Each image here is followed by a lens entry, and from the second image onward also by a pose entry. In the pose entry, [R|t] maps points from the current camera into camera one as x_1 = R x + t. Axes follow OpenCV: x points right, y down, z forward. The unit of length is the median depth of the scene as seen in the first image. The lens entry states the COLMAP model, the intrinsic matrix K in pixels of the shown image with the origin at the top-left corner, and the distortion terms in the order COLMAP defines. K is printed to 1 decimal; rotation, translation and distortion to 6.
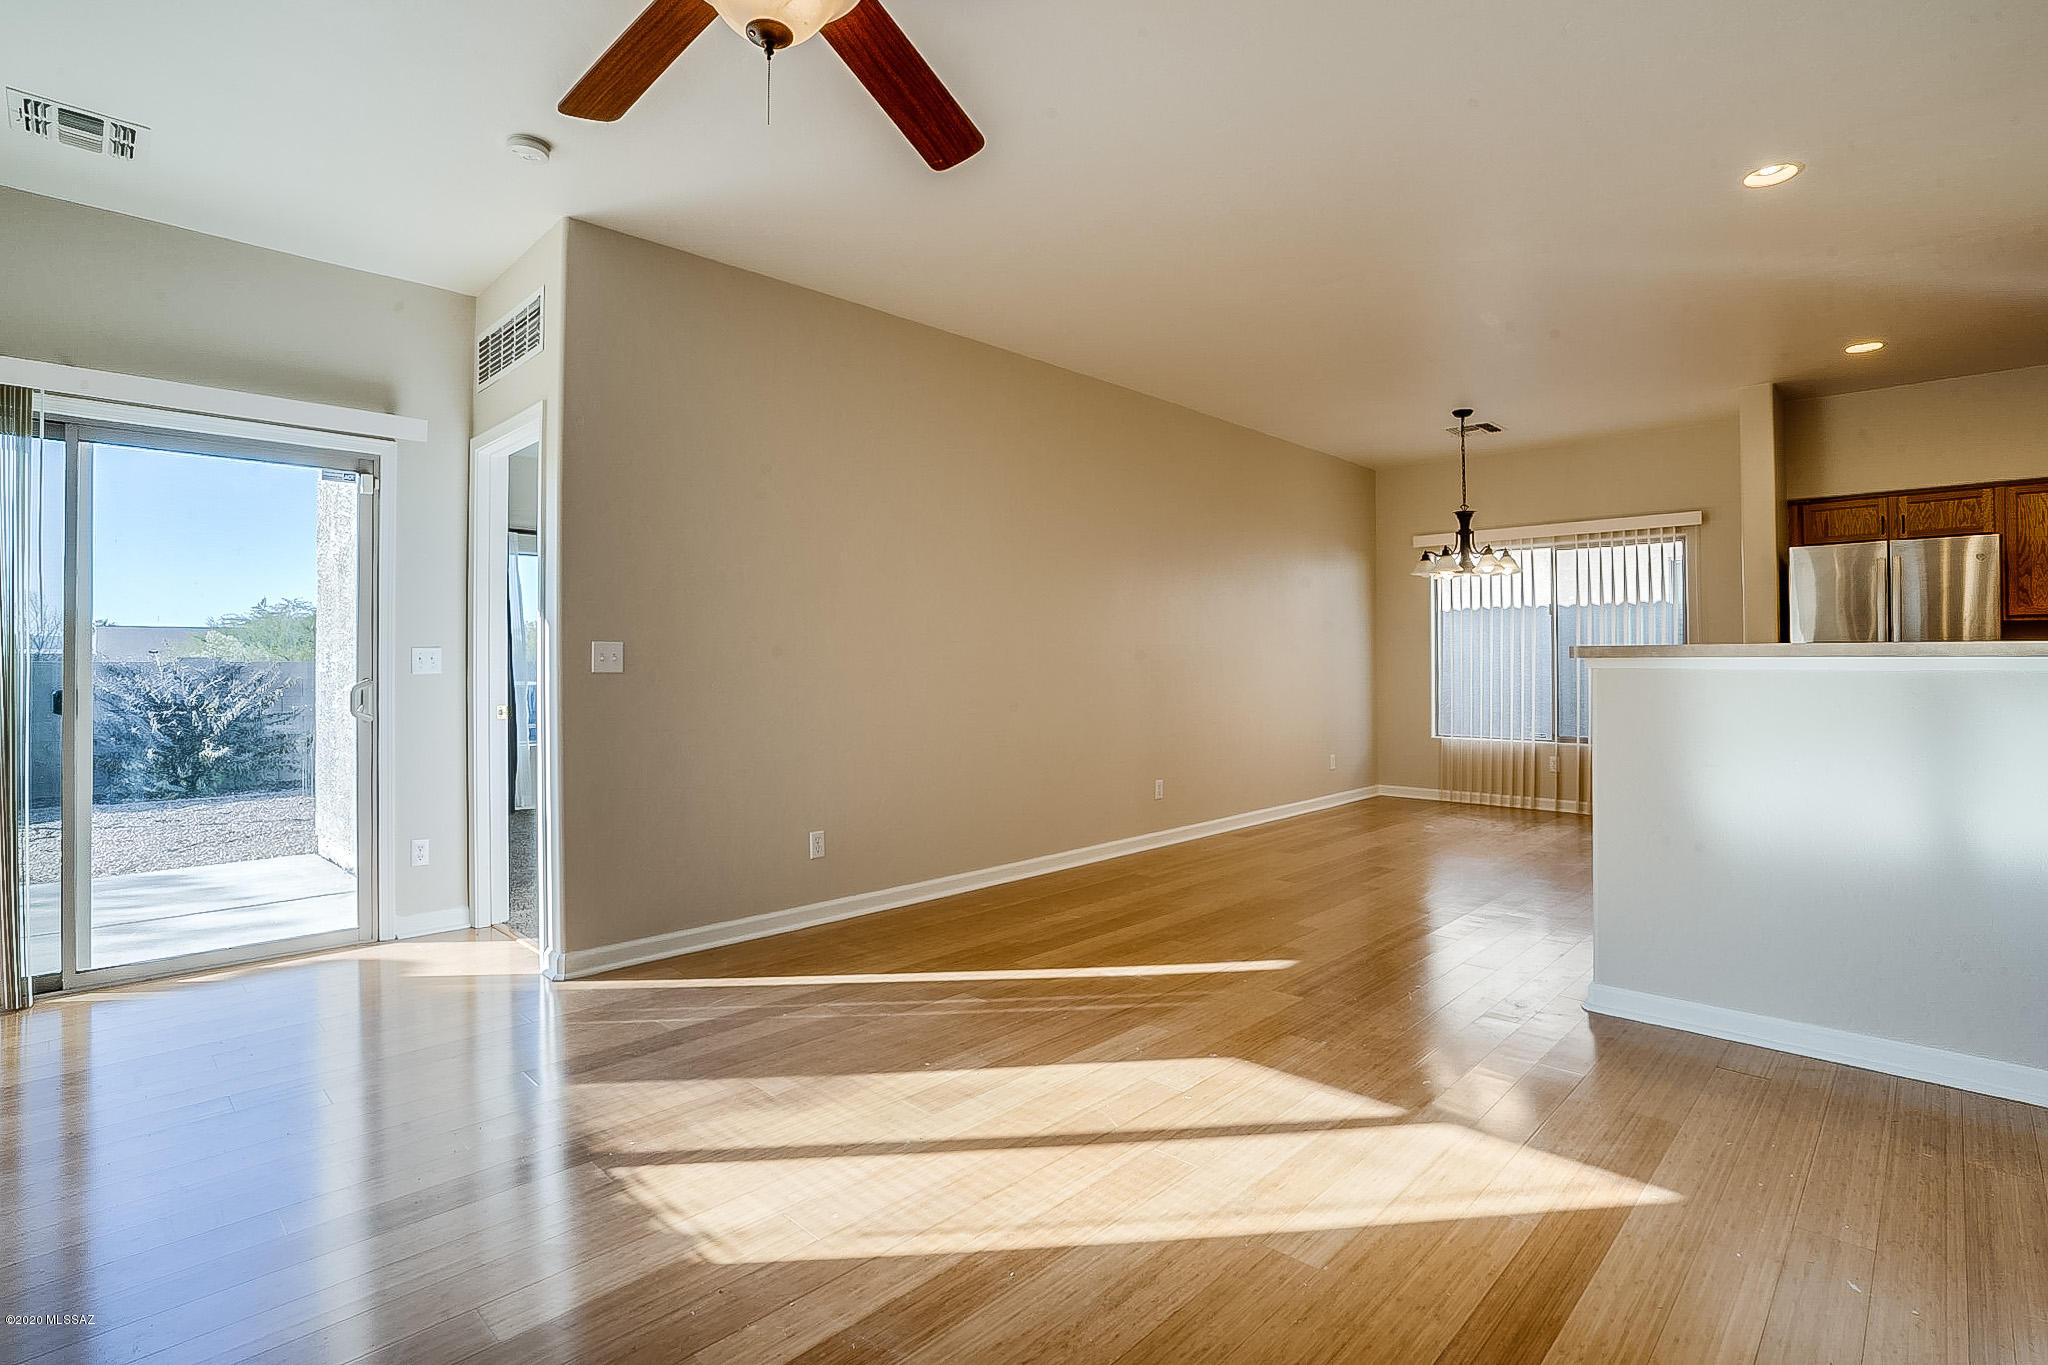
lens RADIAL K [[979.4, 0, 1018.7], [0, 979.4, 666.4], [0, 0, 1]] dist [-0.040125, 0.006527]
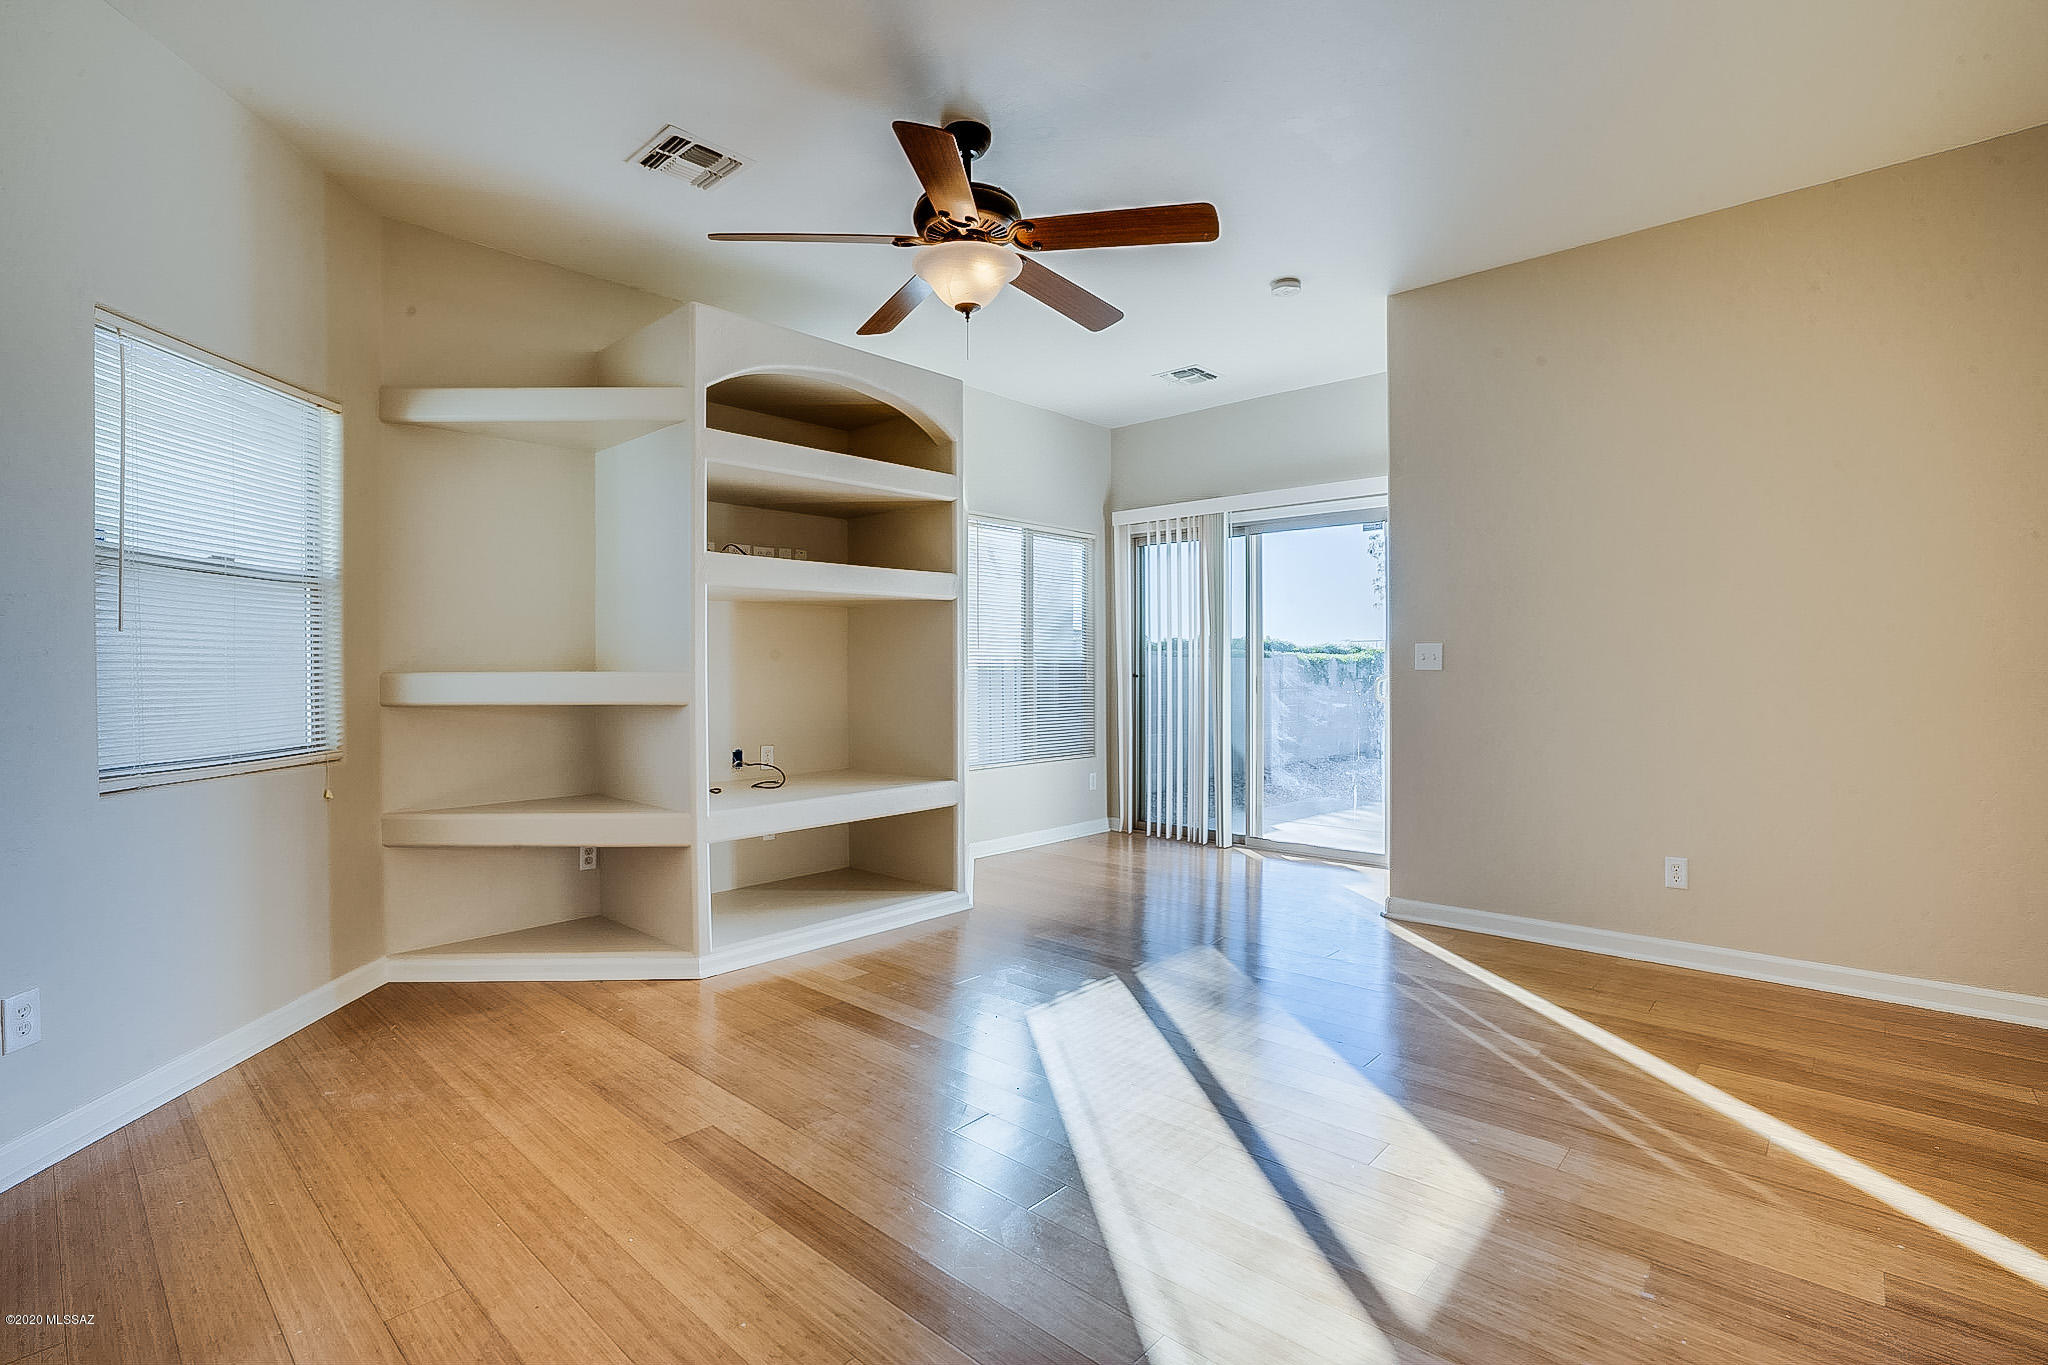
lens RADIAL K [[950.5, 0, 1035.4], [0, 950.5, 689.4], [0, 0, 1]] dist [-0.053916, 0.000187]
pose [[0.028527, 0.024155, -0.999301, 0.747333], [-0.000999, 0.999708, 0.024136, 0.004086], [0.999593, 0.000309, 0.028543, 0.534524]]
